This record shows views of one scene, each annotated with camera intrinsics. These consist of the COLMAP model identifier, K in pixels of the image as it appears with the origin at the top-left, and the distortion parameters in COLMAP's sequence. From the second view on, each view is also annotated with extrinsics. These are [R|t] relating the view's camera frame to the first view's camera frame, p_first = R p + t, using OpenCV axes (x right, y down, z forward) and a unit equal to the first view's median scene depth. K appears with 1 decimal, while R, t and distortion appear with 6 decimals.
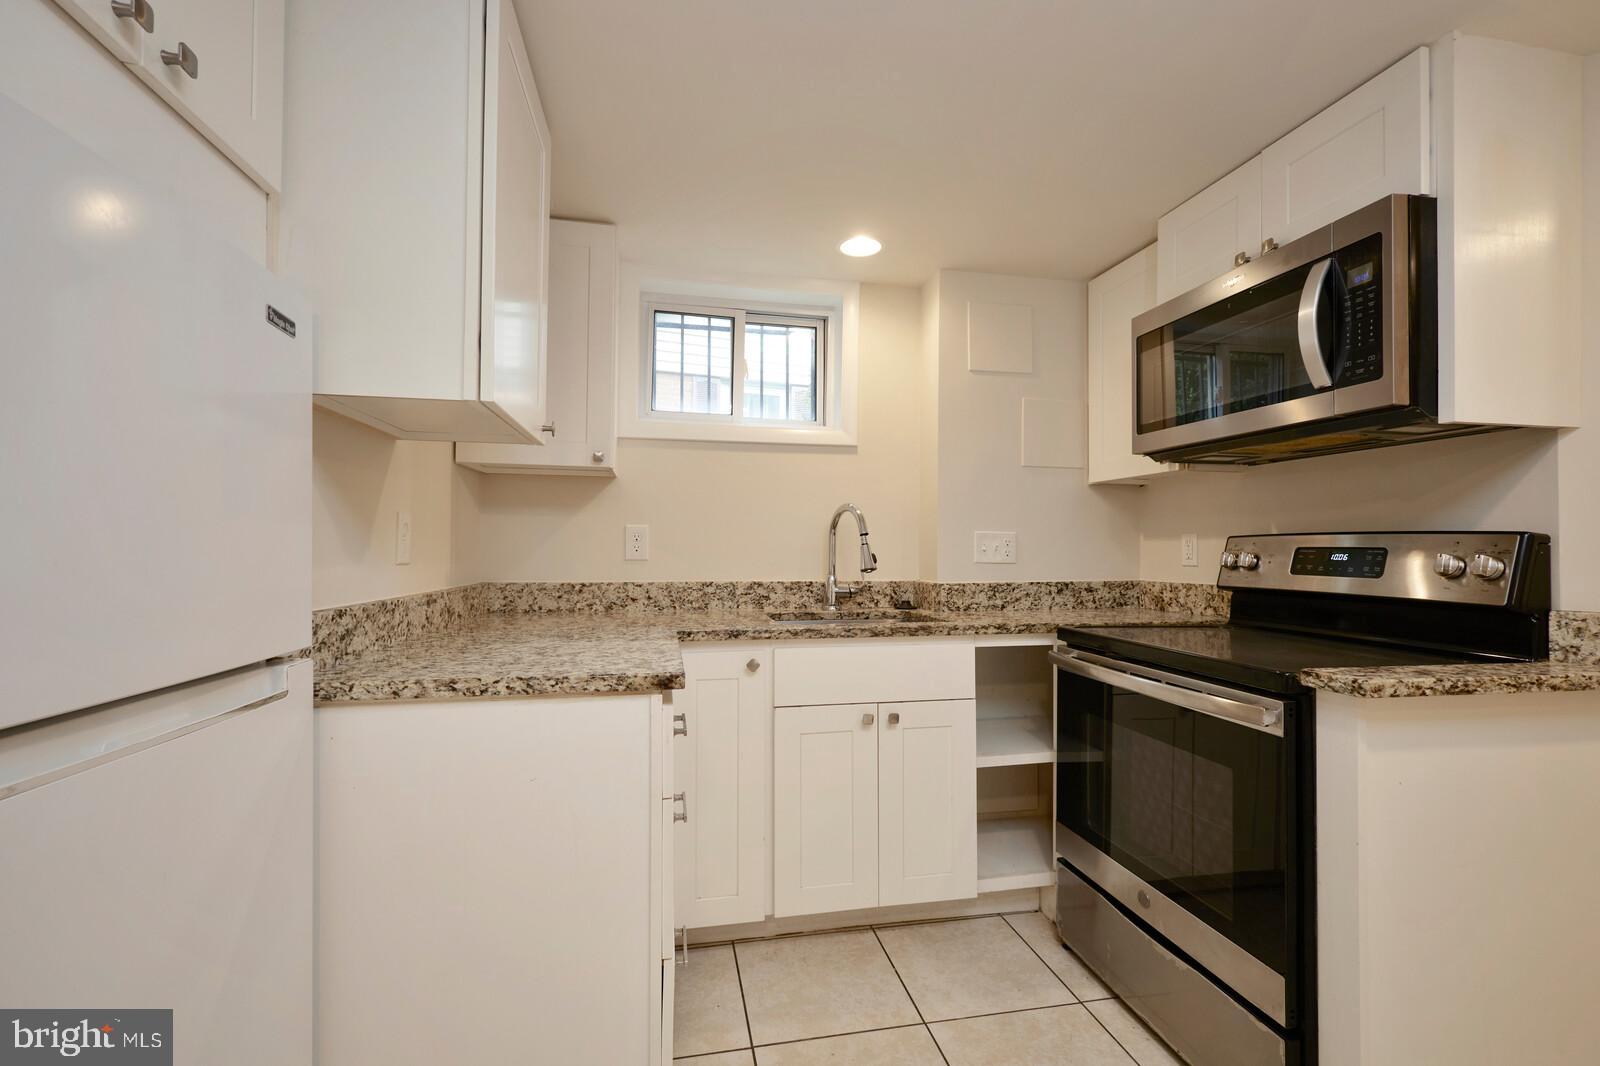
lens RADIAL K [[686.7, 0, 801.5], [0, 686.7, 537.2], [0, 0, 1]] dist [0.001956, 0.000177]
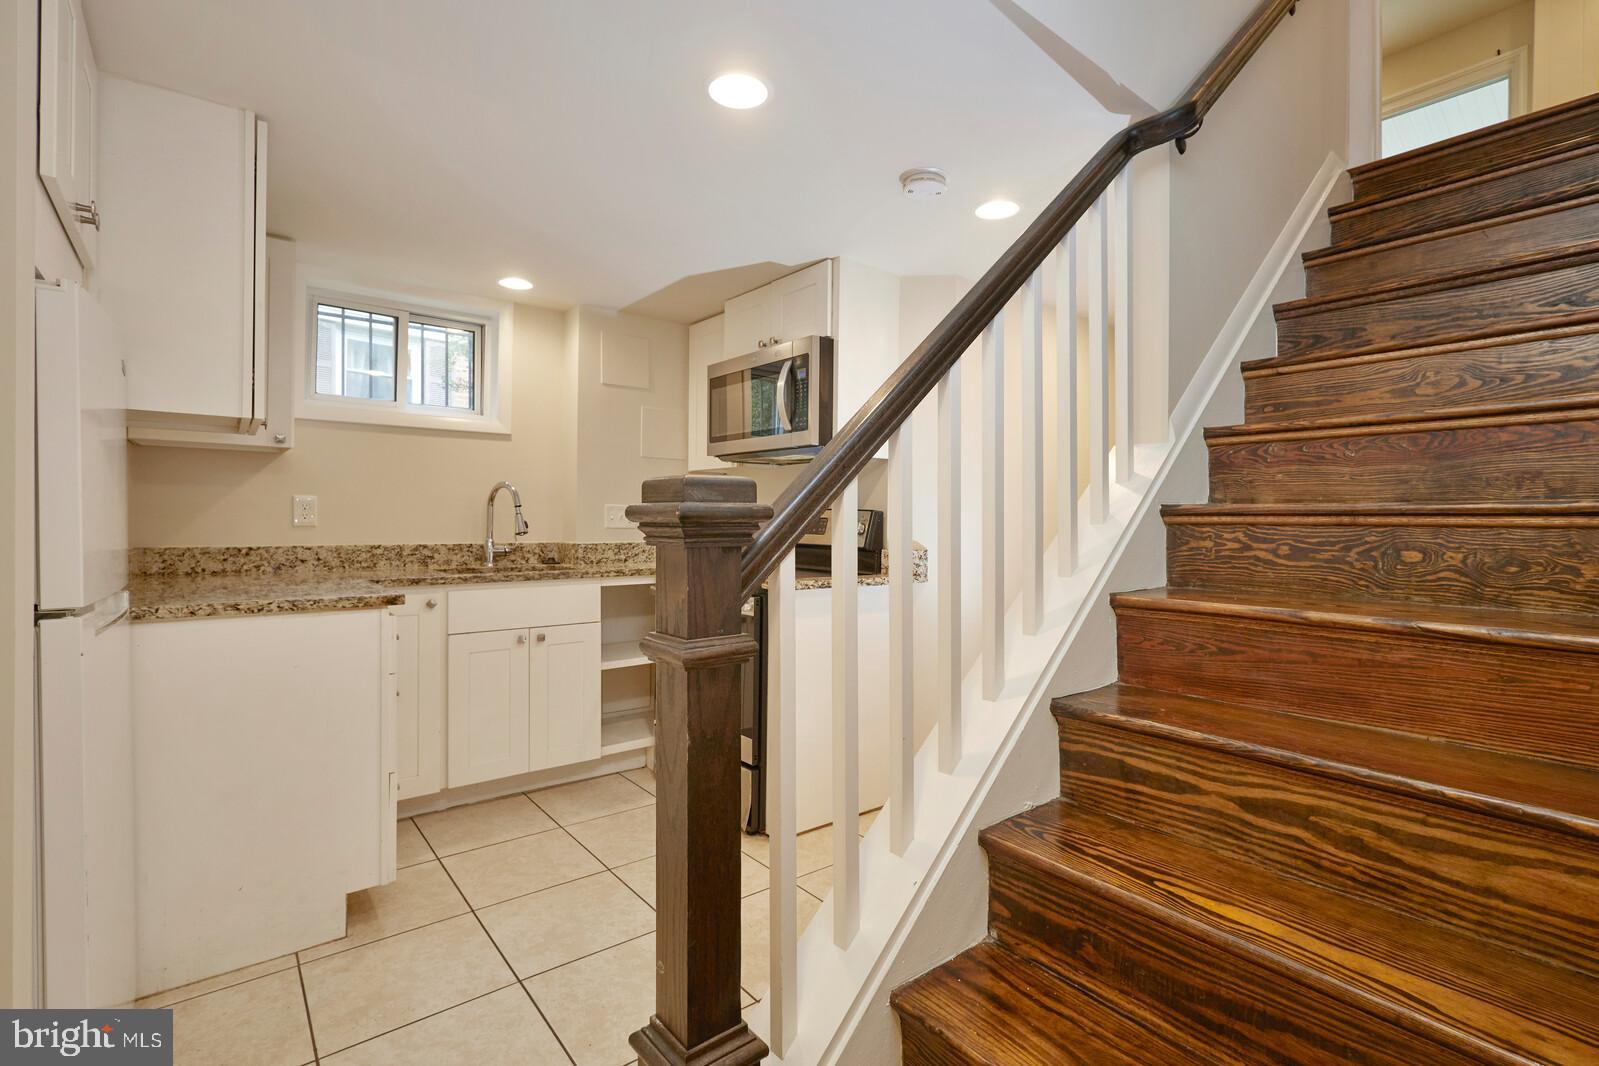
lens RADIAL K [[740.6, 0, 799.3], [0, 740.6, 518.7], [0, 0, 1]] dist [0.002208, 0.000194]
pose [[0.892149, 0.002703, 0.451733, -0.065379], [-0.011273, 0.999804, 0.016281, -0.009158], [-0.451600, -0.019617, 0.892005, -0.480837]]
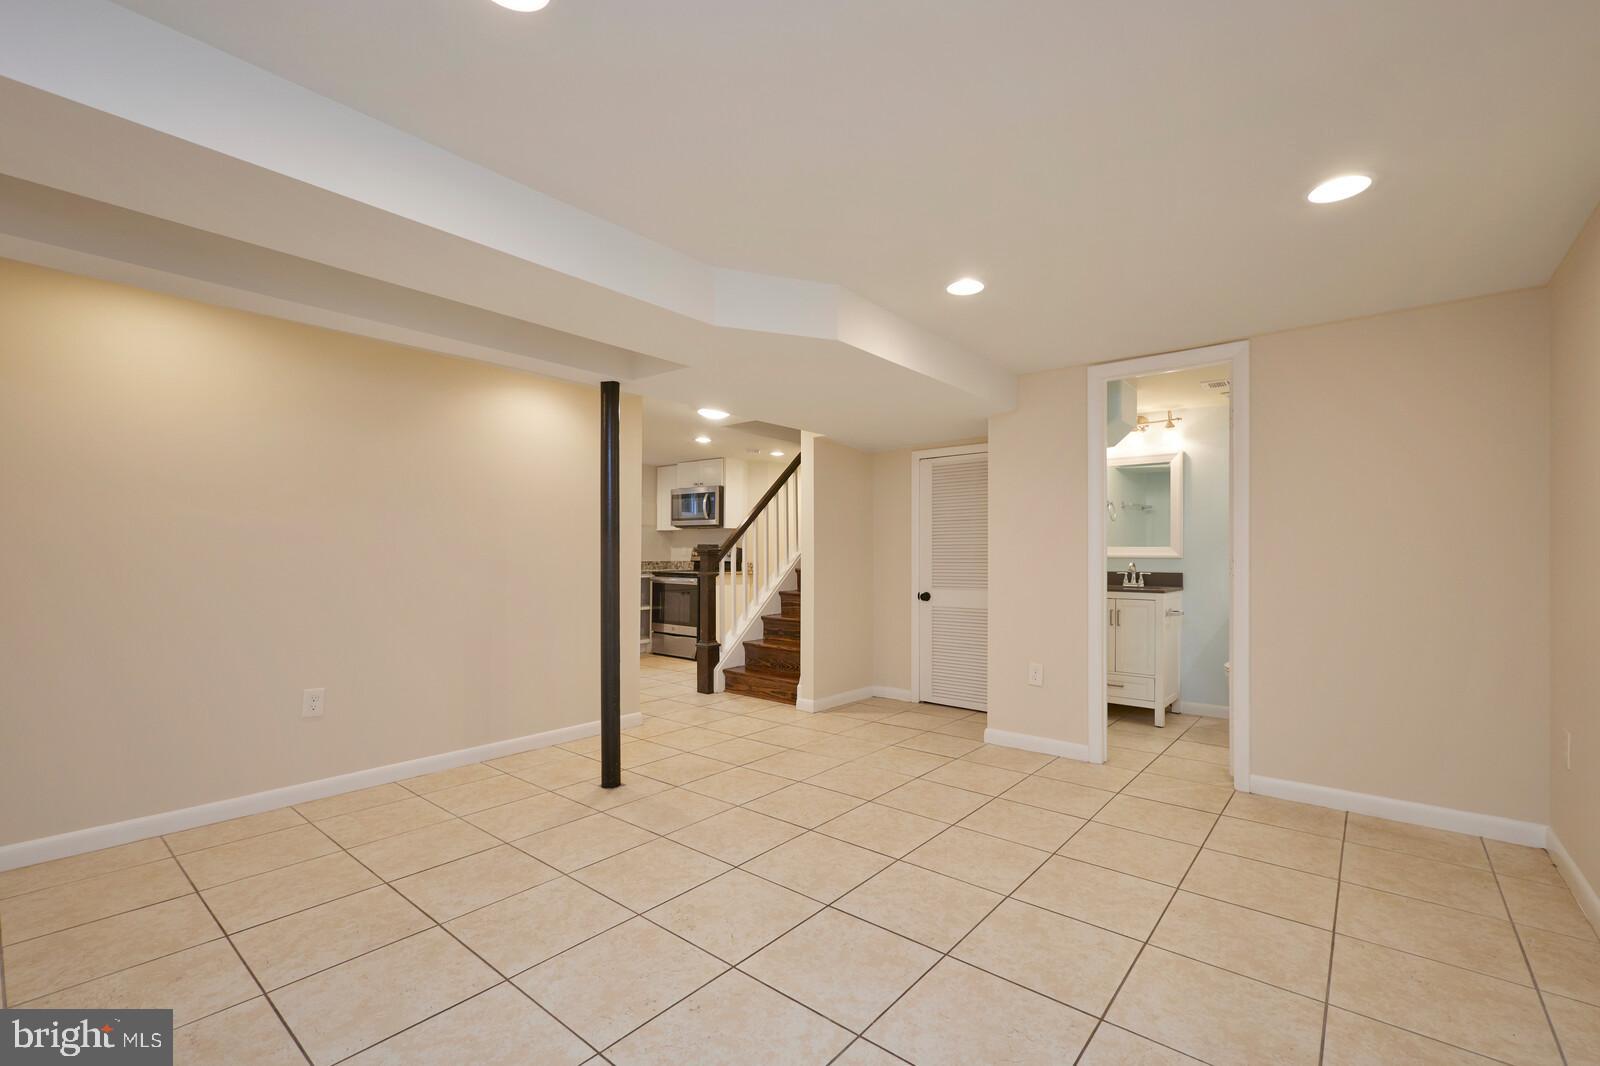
lens RADIAL K [[686.7, 0, 801.5], [0, 686.7, 537.2], [0, 0, 1]] dist [0.001956, 0.000177]
pose [[0.786141, 0.013804, 0.617893, -1.100313], [-0.010780, 0.999905, -0.008622, -0.030069], [-0.617953, 0.000117, 0.786215, -2.067690]]
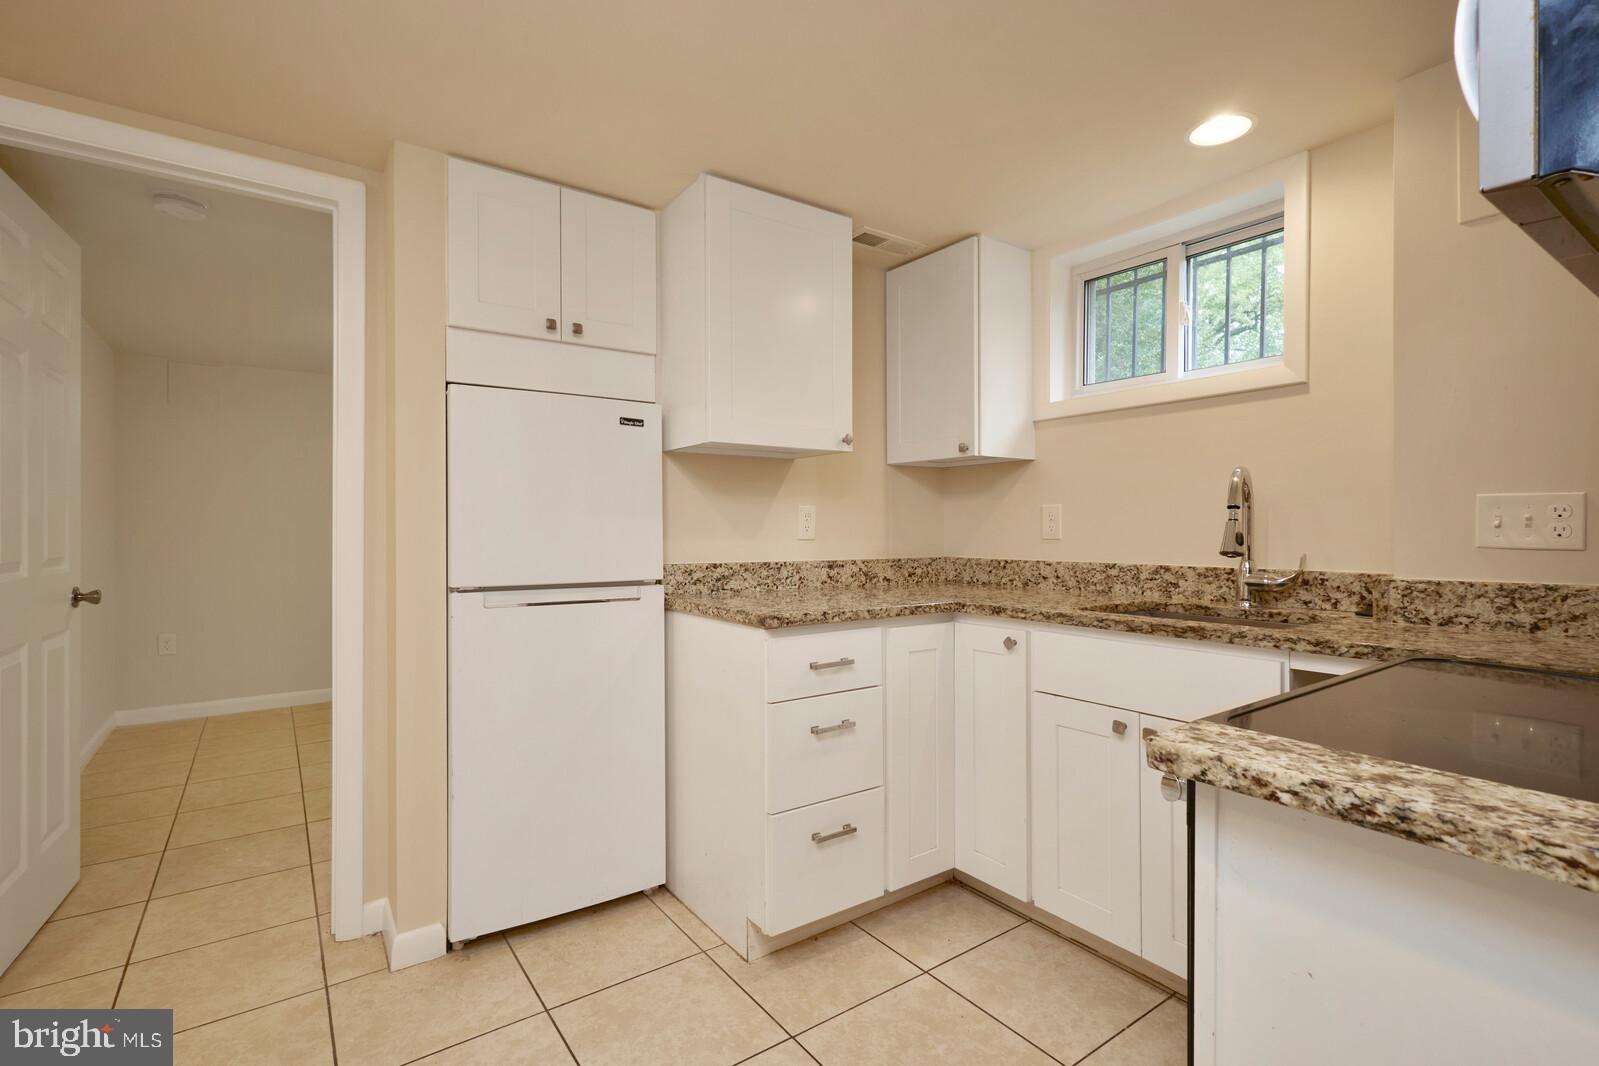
lens RADIAL K [[738.1, 0, 799.5], [0, 738.1, 533.0], [0, 0, 1]] dist [0.000920, -0.000336]
pose [[0.405103, -0.001960, -0.914269, 0.622559], [0.021090, 0.999752, 0.007202, 0.008363], [0.914028, -0.022200, 0.405044, 0.222913]]
